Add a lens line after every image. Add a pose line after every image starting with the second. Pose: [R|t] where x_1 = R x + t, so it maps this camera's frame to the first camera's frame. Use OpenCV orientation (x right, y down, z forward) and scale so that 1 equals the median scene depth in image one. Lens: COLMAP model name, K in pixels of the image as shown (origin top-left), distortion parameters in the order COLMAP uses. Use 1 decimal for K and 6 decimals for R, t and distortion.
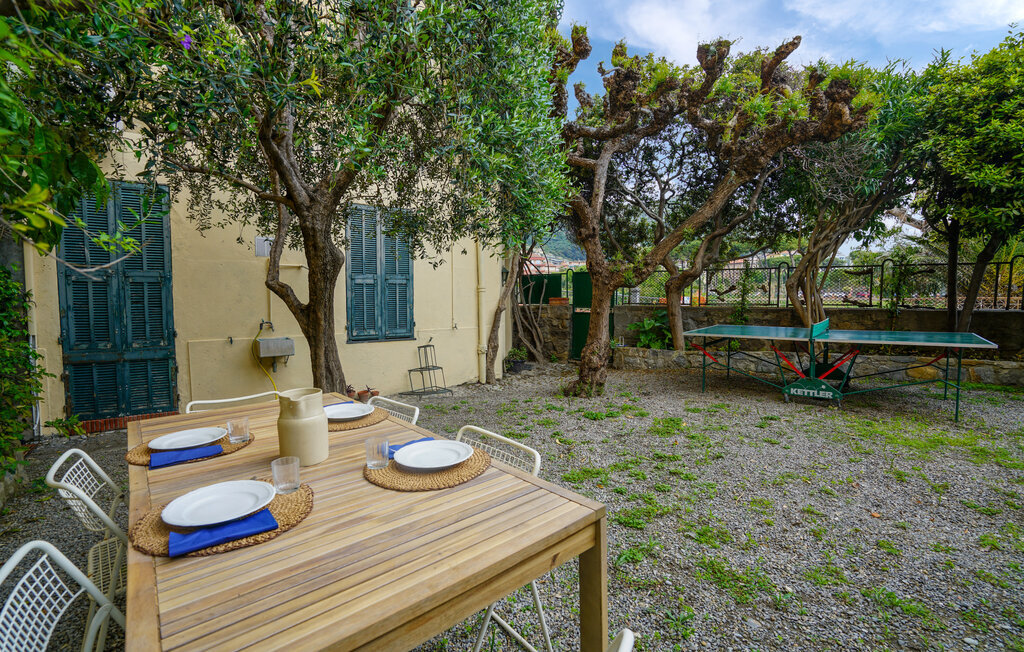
lens RADIAL K [[469.3, 0, 507.9], [0, 469.3, 317.4], [0, 0, 1]] dist [-0.026908, 0.001366]
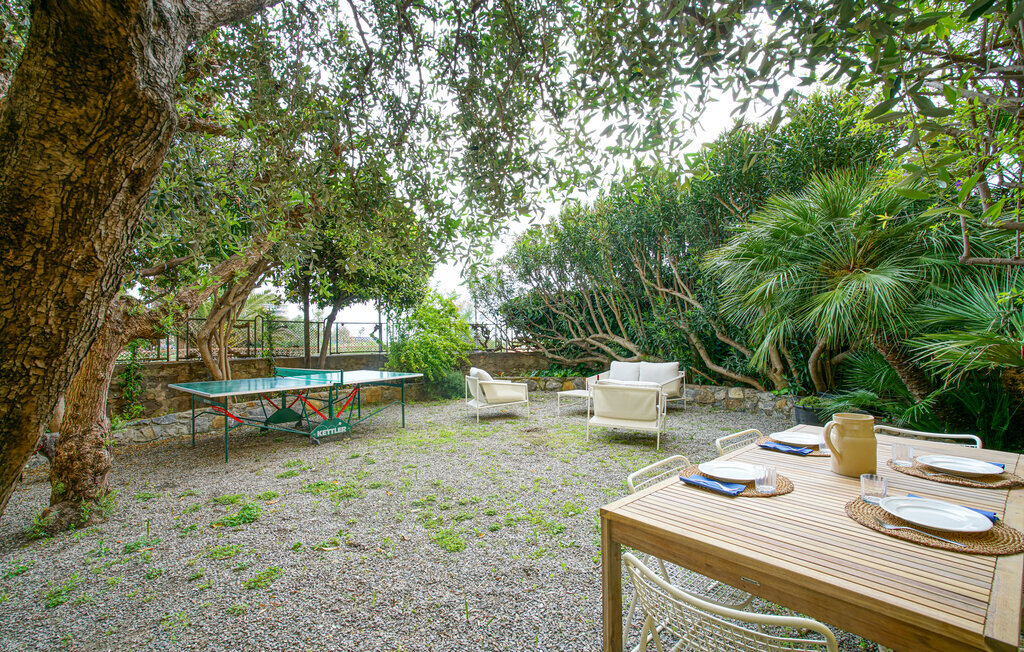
lens RADIAL K [[466.0, 0, 506.9], [0, 466.0, 340.0], [0, 0, 1]] dist [-0.065696, 0.022210]
pose [[0.004184, 0.002202, 0.999989, -0.344129], [0.066385, 0.997791, -0.002475, -0.020968], [-0.997785, 0.066395, 0.004028, 0.401279]]
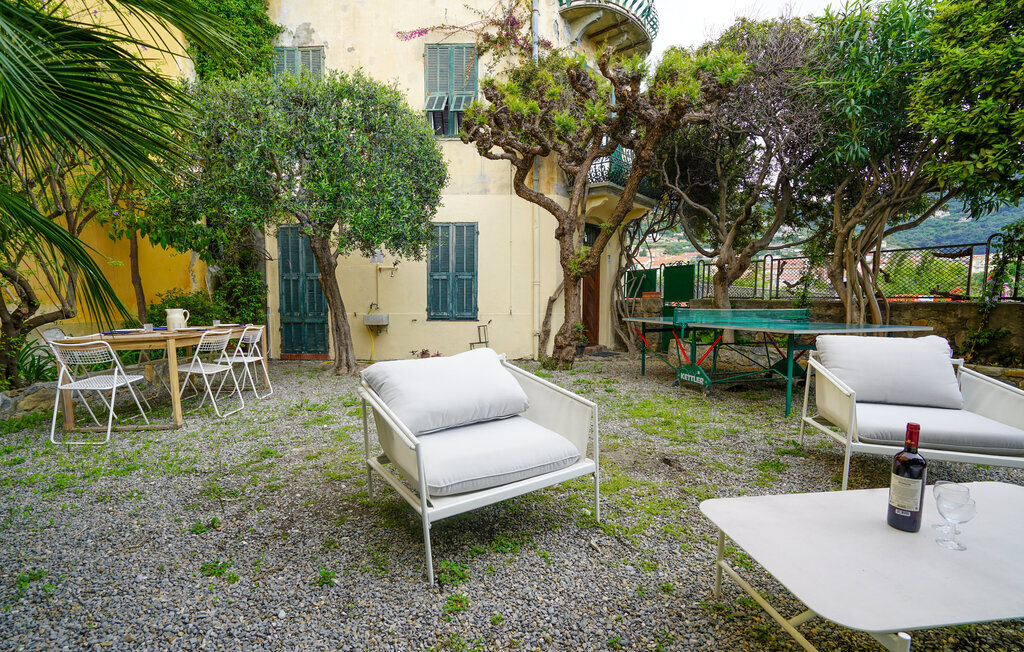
lens RADIAL K [[473.0, 0, 509.2], [0, 473.0, 335.0], [0, 0, 1]] dist [-0.050057, 0.024322]
pose [[0.819447, 0.050315, -0.570943, 0.657575], [-0.031583, 0.998590, 0.042673, 0.027558], [0.572285, -0.016937, 0.819880, -0.043298]]
